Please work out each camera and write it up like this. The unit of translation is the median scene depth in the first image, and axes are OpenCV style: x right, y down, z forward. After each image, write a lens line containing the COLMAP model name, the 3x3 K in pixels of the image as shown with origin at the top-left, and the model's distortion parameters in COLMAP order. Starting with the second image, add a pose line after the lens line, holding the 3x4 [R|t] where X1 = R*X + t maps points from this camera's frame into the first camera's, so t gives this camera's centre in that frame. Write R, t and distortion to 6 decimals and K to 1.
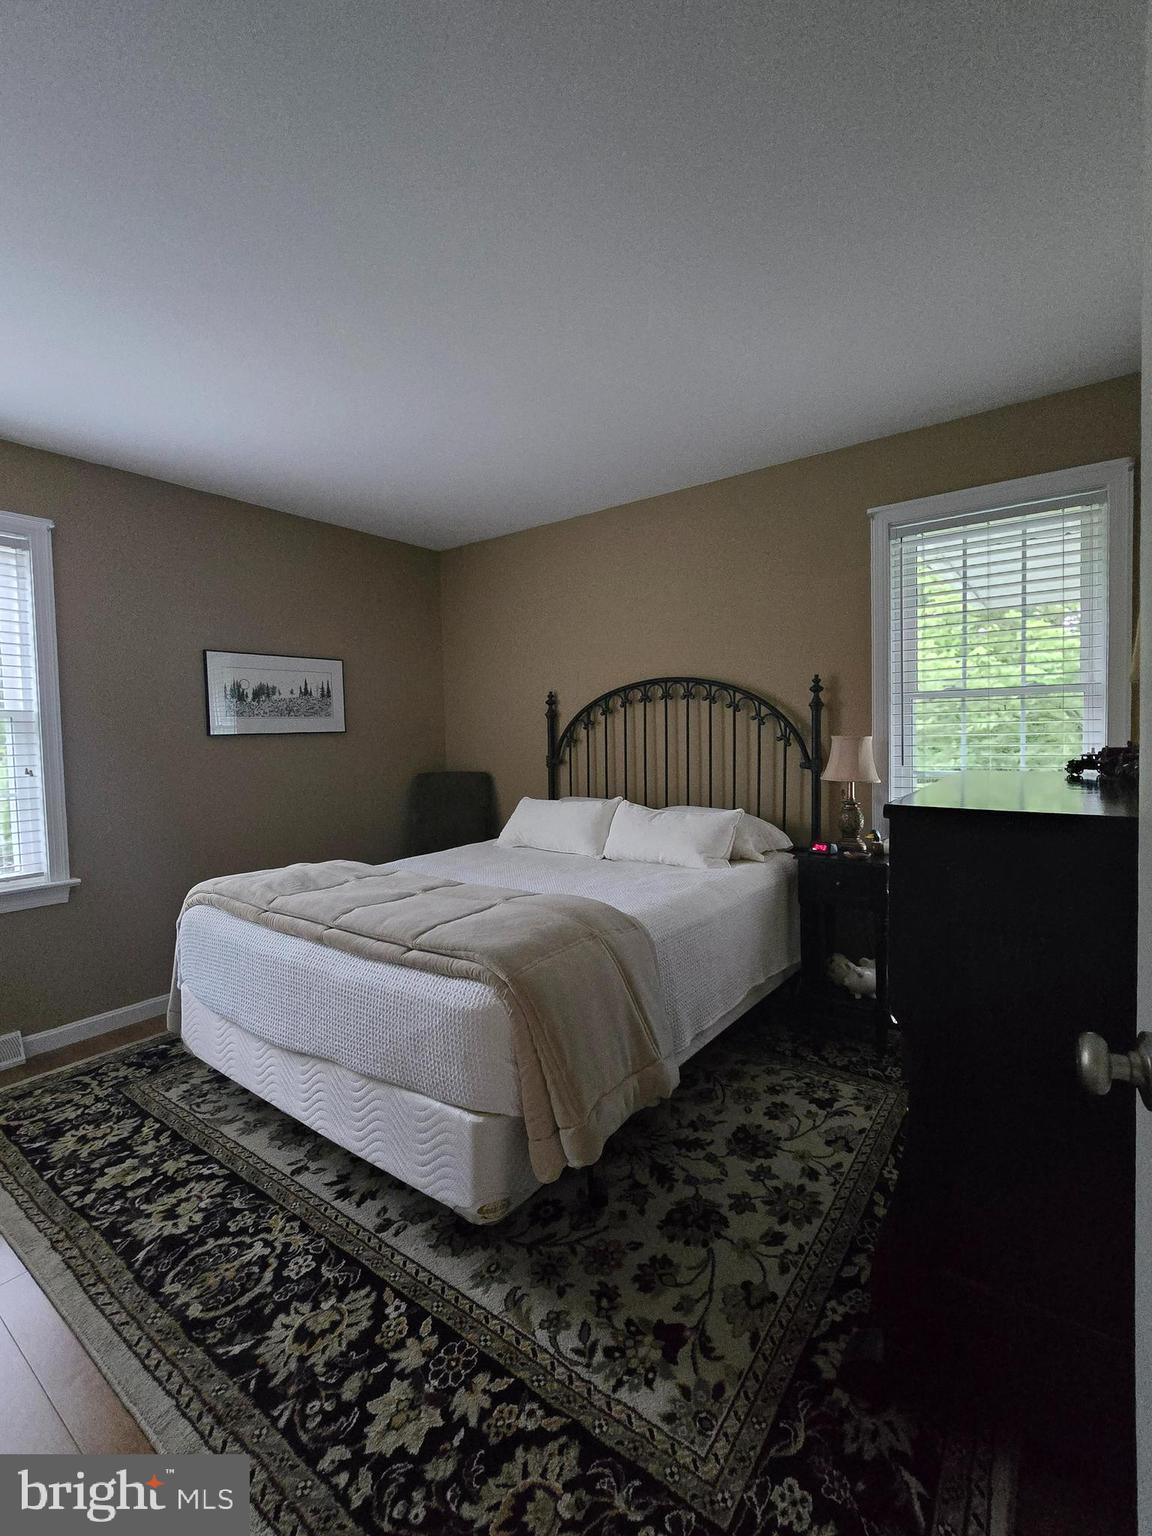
lens RADIAL K [[684.8, 0, 574.5], [0, 684.8, 768.0], [0, 0, 1]] dist [-0.008982, 0.002330]
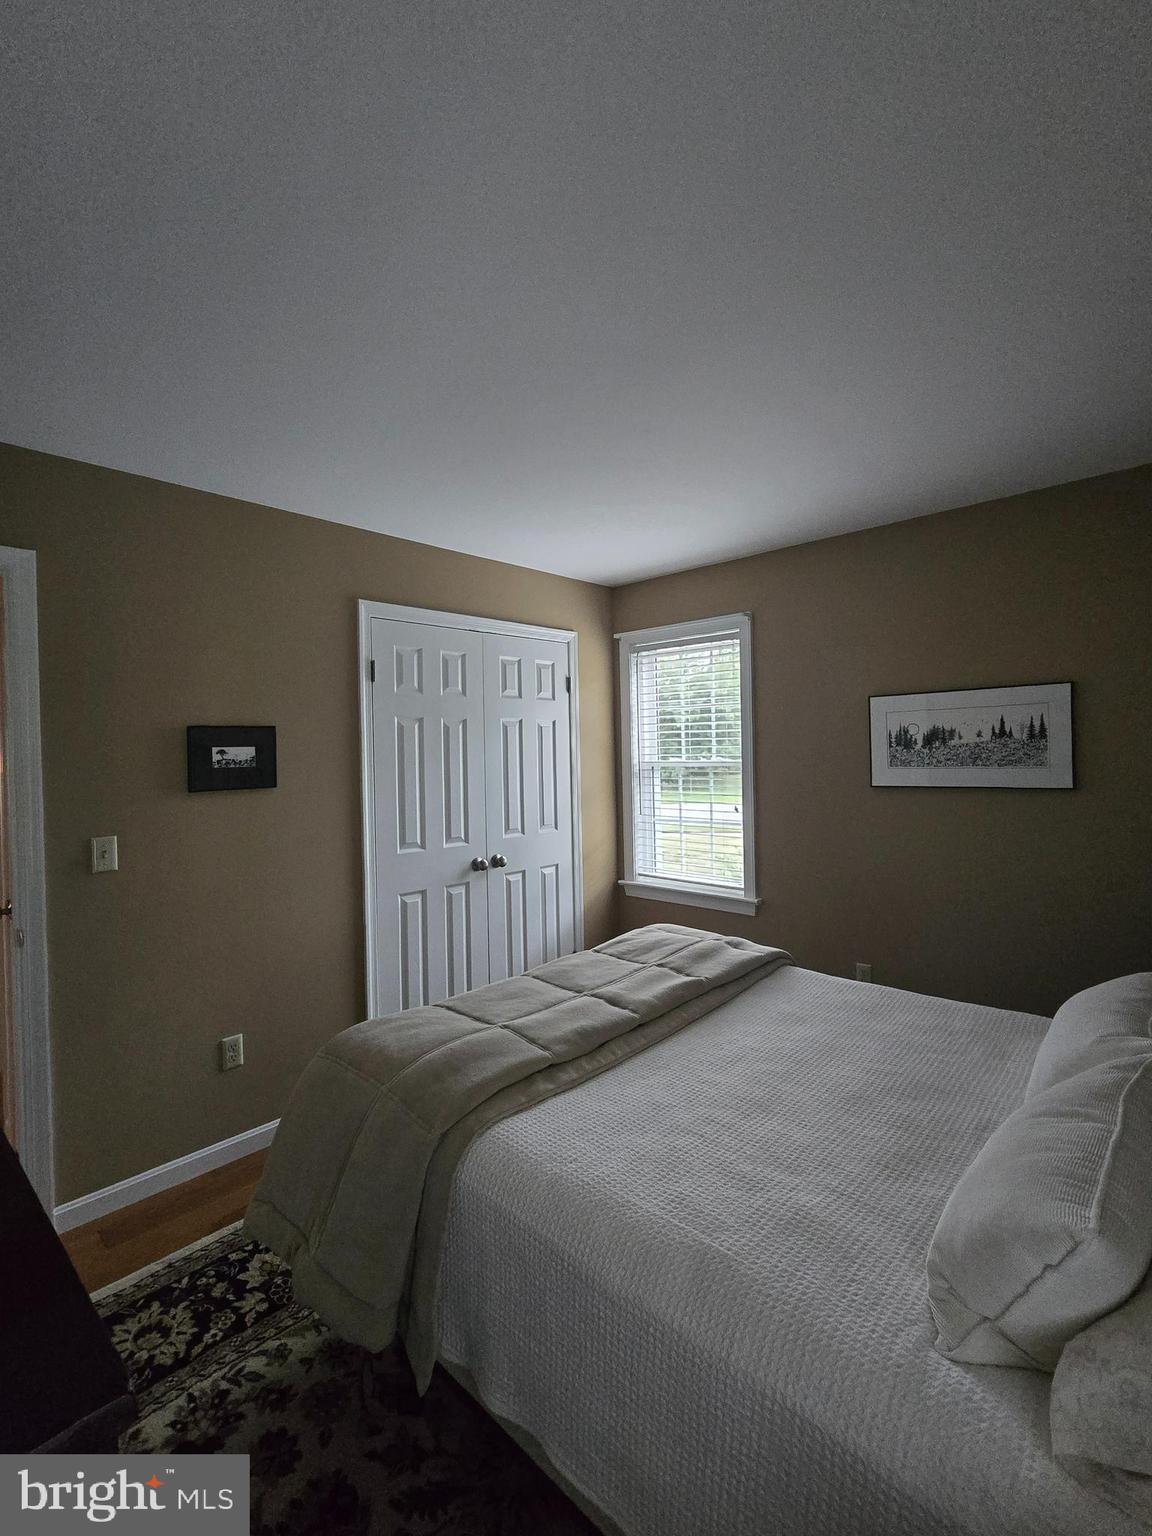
lens RADIAL K [[684.8, 0, 576.2], [0, 684.8, 763.3], [0, 0, 1]] dist [-0.008982, 0.002330]
pose [[-0.104801, 0.043776, -0.993529, 0.528005], [-0.026155, 0.998564, 0.046757, -0.134166], [0.994149, 0.030886, -0.103505, 0.819905]]
